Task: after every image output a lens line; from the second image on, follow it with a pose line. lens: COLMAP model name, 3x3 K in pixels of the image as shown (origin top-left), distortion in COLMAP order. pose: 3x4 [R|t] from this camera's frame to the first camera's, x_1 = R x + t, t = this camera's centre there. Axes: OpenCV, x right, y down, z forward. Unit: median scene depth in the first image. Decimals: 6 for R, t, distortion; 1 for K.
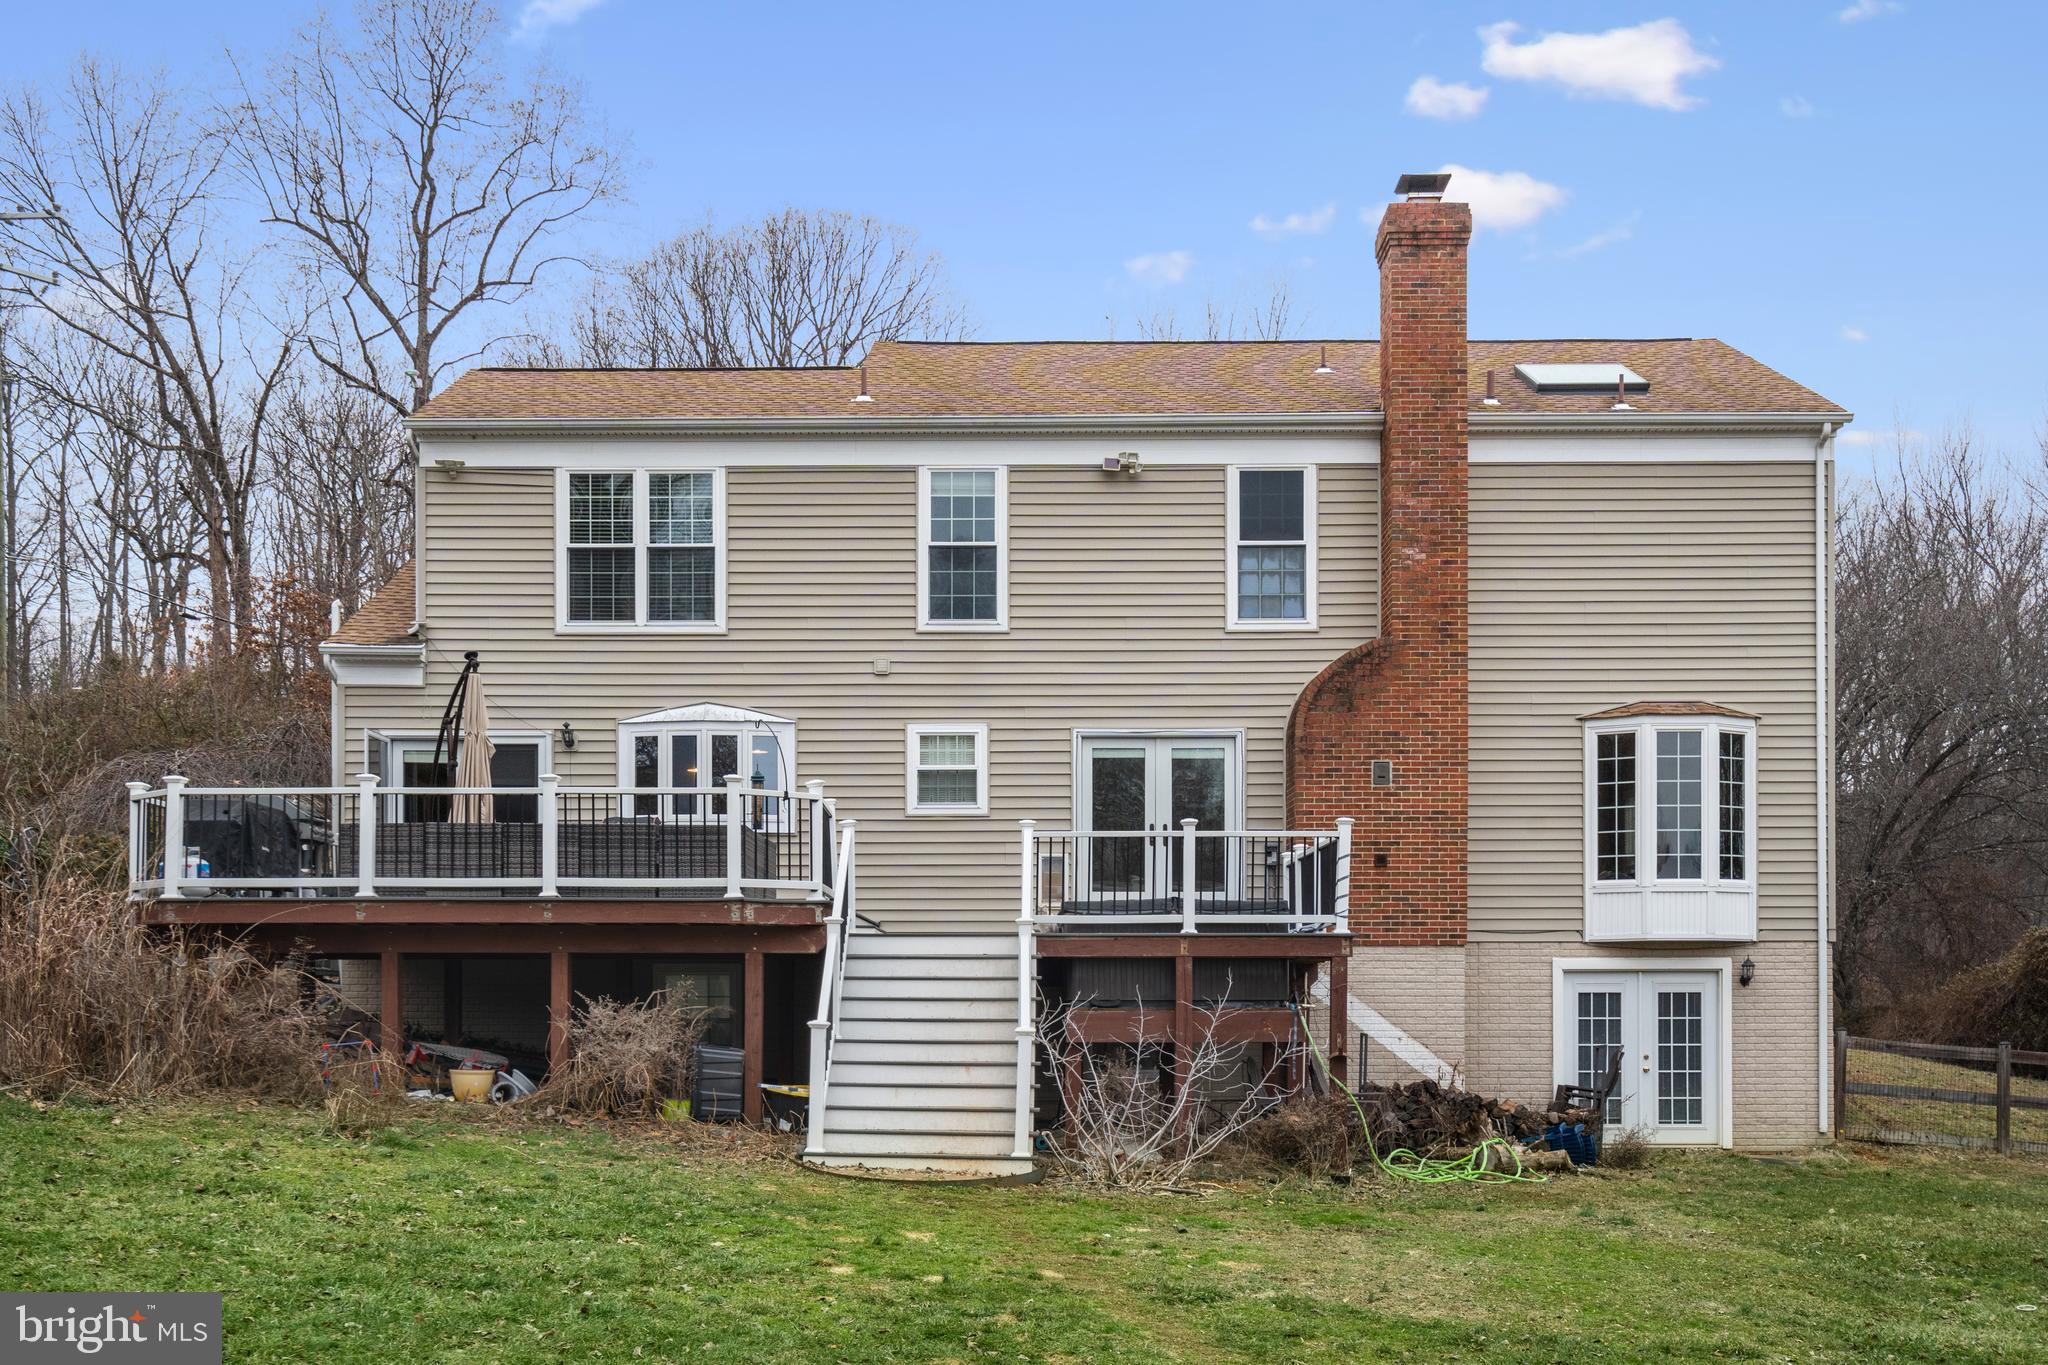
lens RADIAL K [[2275.2, 0, 1139.2], [0, 2275.2, 680.8], [0, 0, 1]] dist [-0.004930, -0.002128]
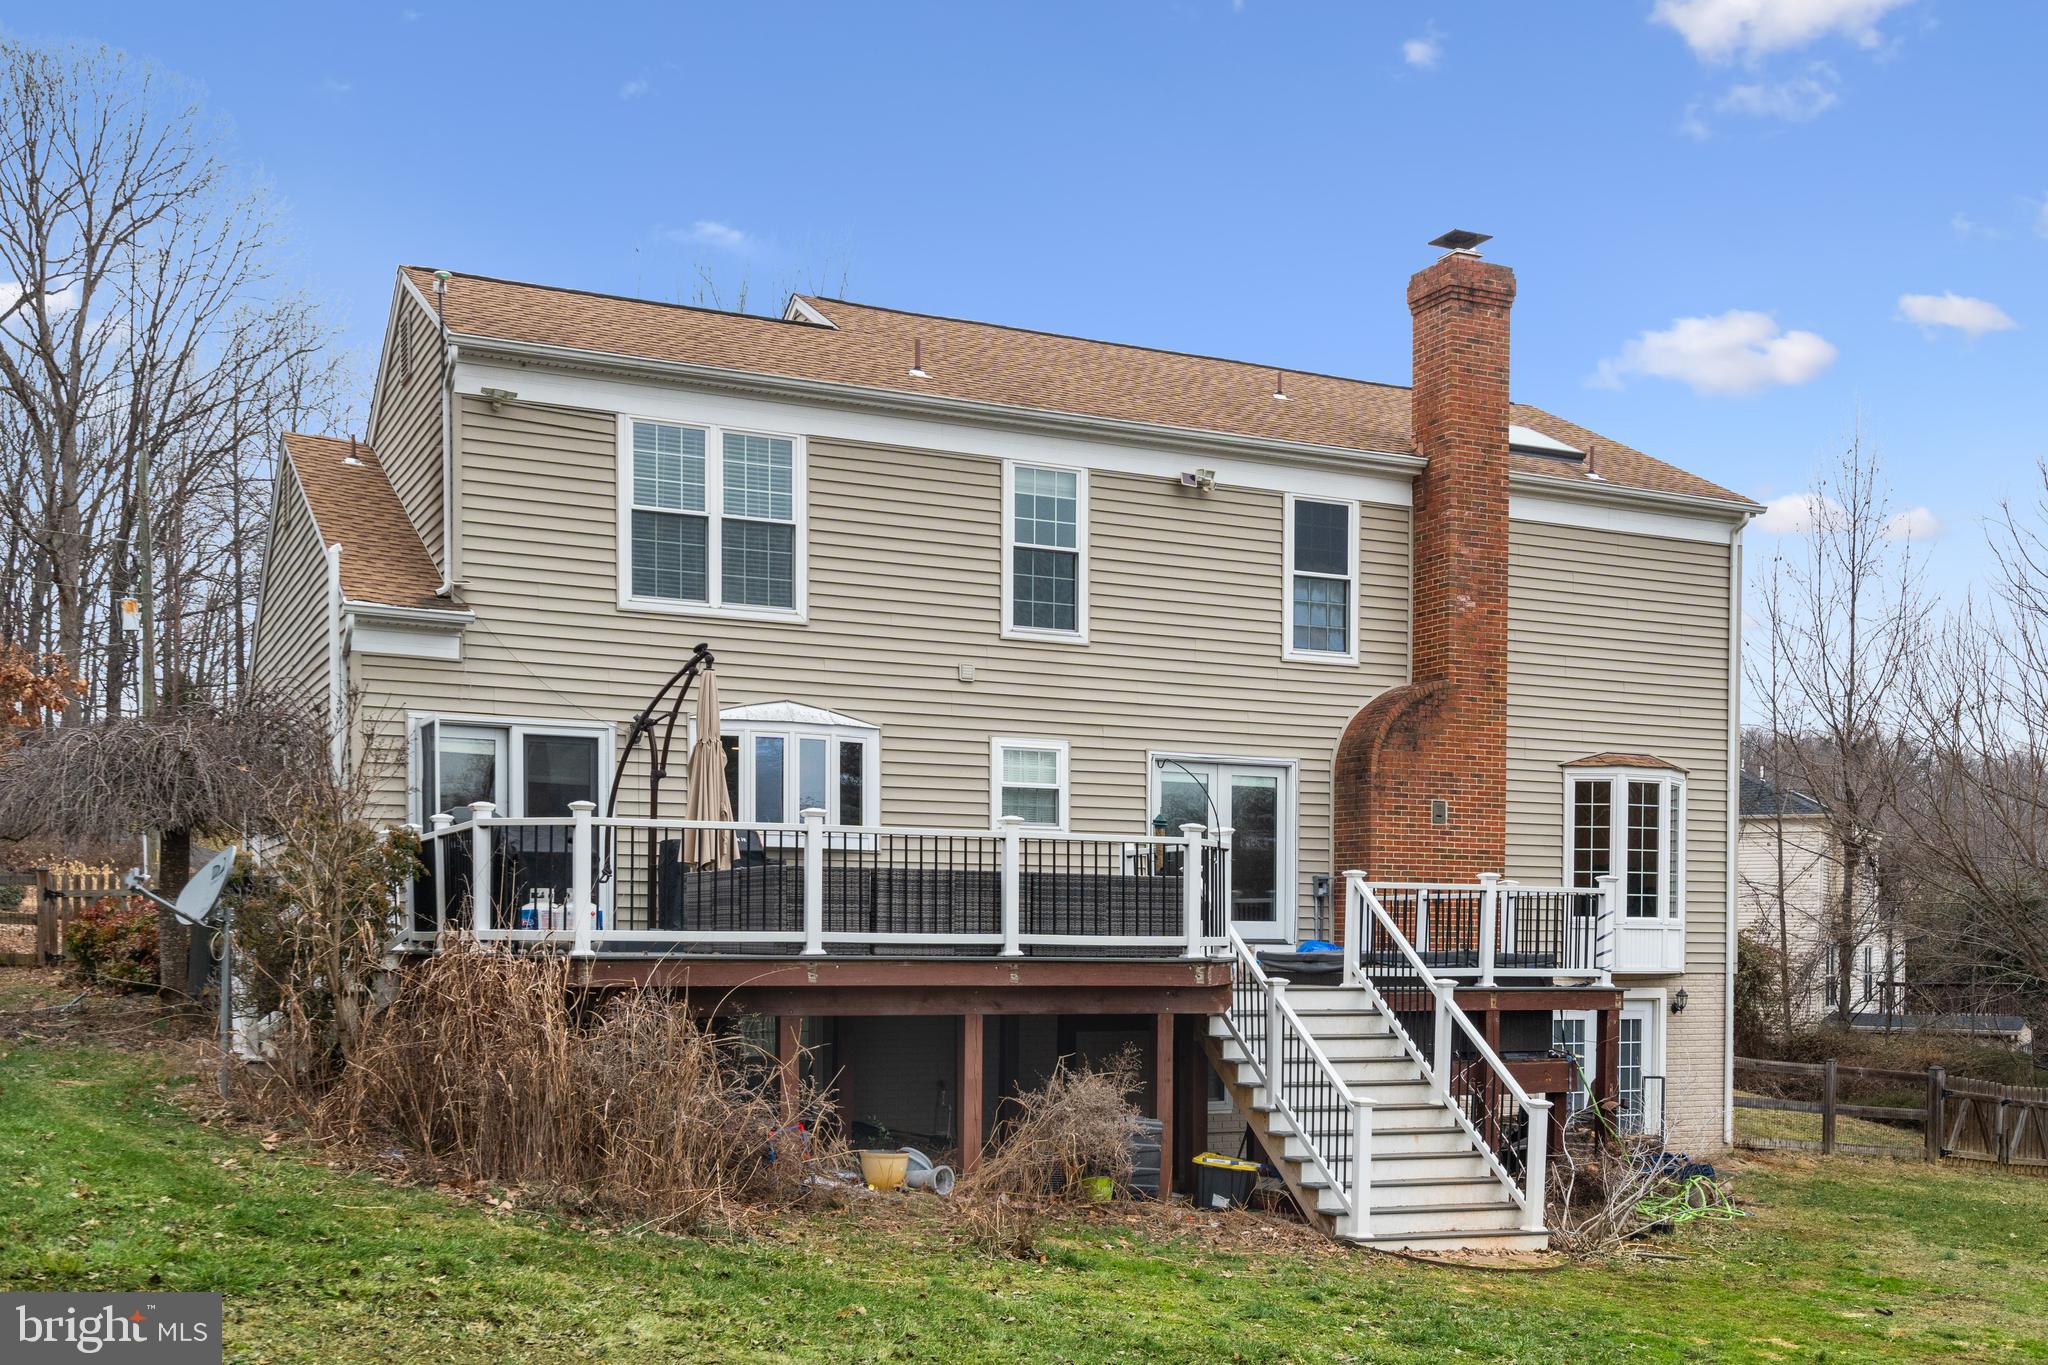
lens RADIAL K [[2238.3, 0, 1024.0], [0, 2238.3, 682.5], [0, 0, 1]] dist [-0.007092, -0.006401]
pose [[0.879677, 0.061842, 0.471533, -0.525119], [-0.079472, 0.996683, 0.017544, -0.020379], [-0.468884, -0.052907, 0.881674, 0.188328]]
